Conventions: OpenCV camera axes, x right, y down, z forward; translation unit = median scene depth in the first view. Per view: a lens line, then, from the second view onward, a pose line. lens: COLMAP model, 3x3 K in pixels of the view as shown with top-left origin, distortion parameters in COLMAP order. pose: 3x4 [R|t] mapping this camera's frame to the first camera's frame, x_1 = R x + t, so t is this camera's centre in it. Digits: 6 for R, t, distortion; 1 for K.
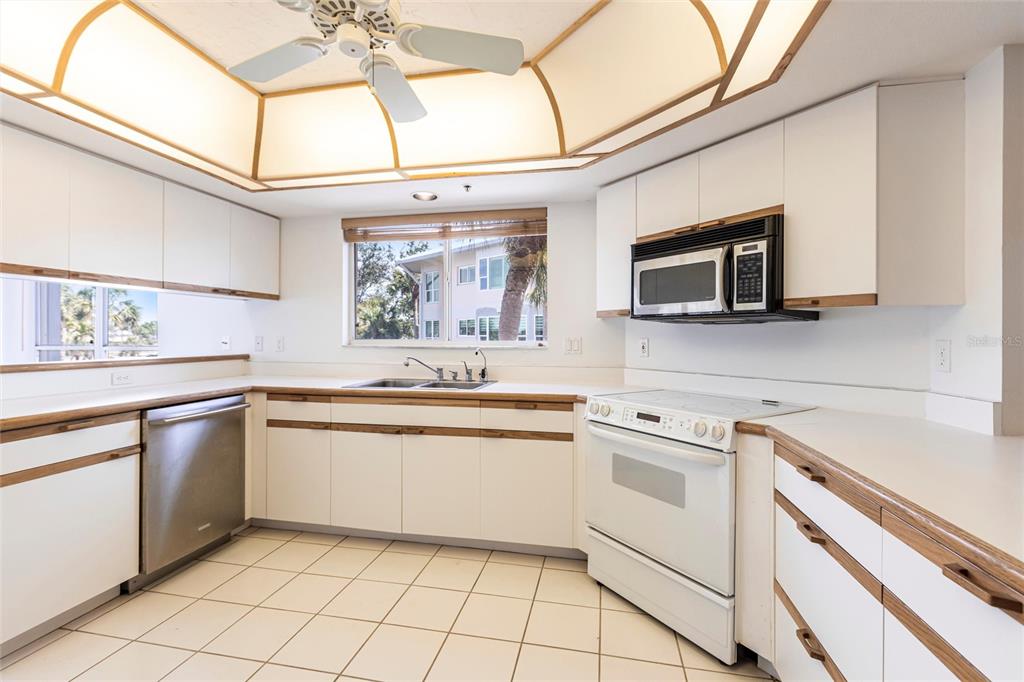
lens RADIAL K [[457.4, 0, 512.0], [0, 457.4, 341.0], [0, 0, 1]] dist [-0.000217, 0.000139]
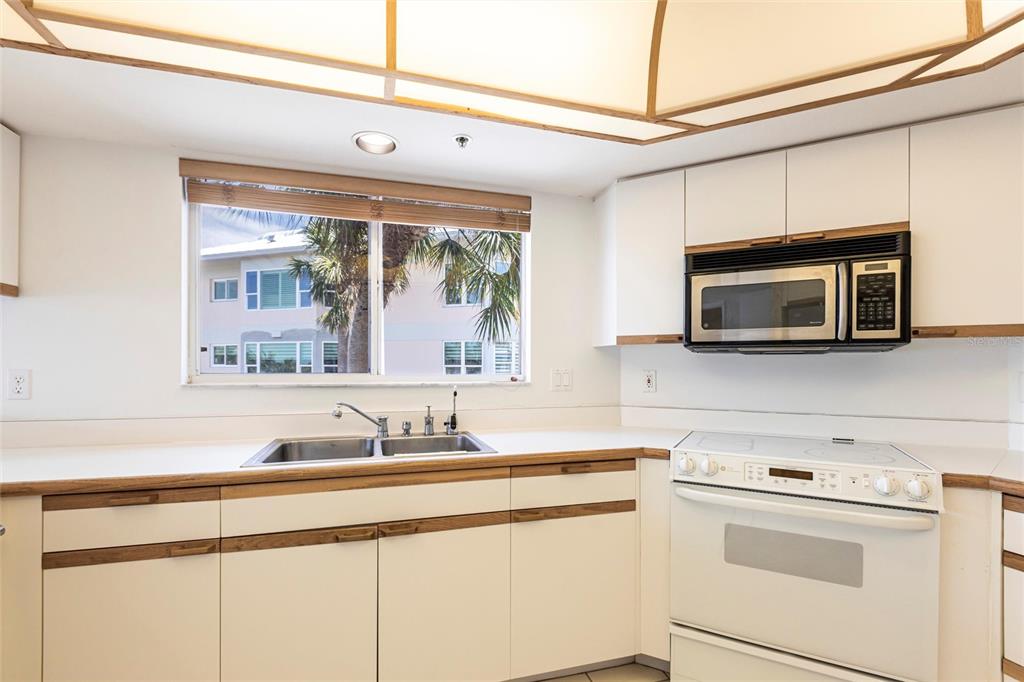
lens RADIAL K [[463.4, 0, 509.2], [0, 463.4, 368.7], [0, 0, 1]] dist [-0.000493, -0.000527]
pose [[0.880323, -0.003479, 0.474362, -0.422645], [0.005444, 0.999981, -0.002769, -0.009567], [-0.474344, 0.005020, 0.880325, 0.460779]]
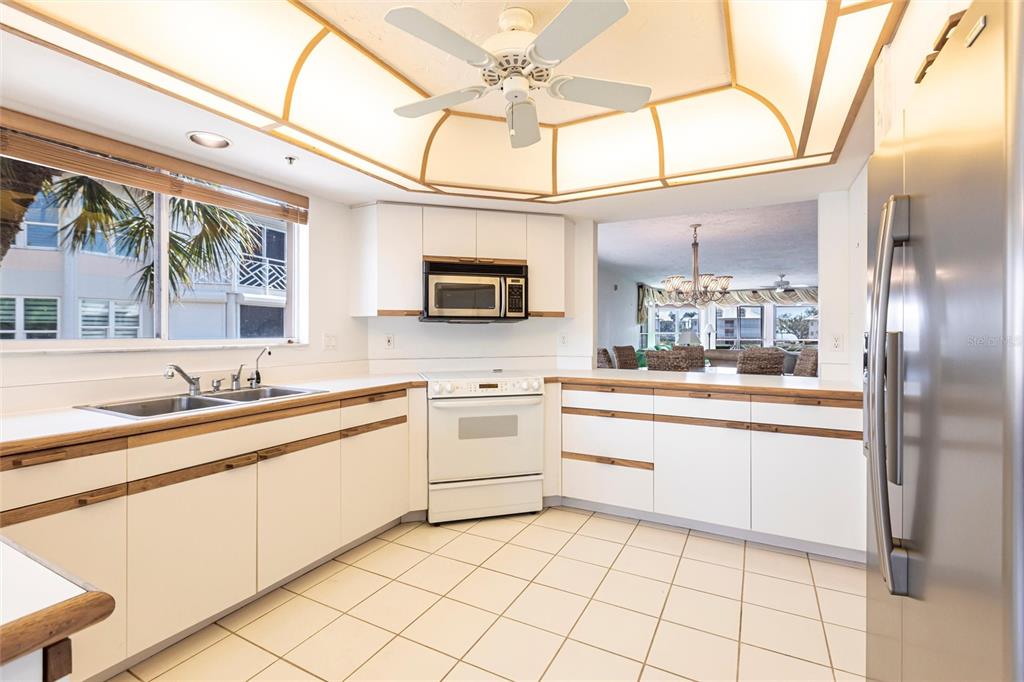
lens RADIAL K [[460.8, 0, 511.3], [0, 460.8, 334.5], [0, 0, 1]] dist [0.000165, 0.000035]
pose [[0.282781, -0.010199, 0.959130, -0.969908], [0.012091, 0.999902, 0.007068, -0.009947], [-0.959108, 0.009598, 0.282876, 0.429936]]
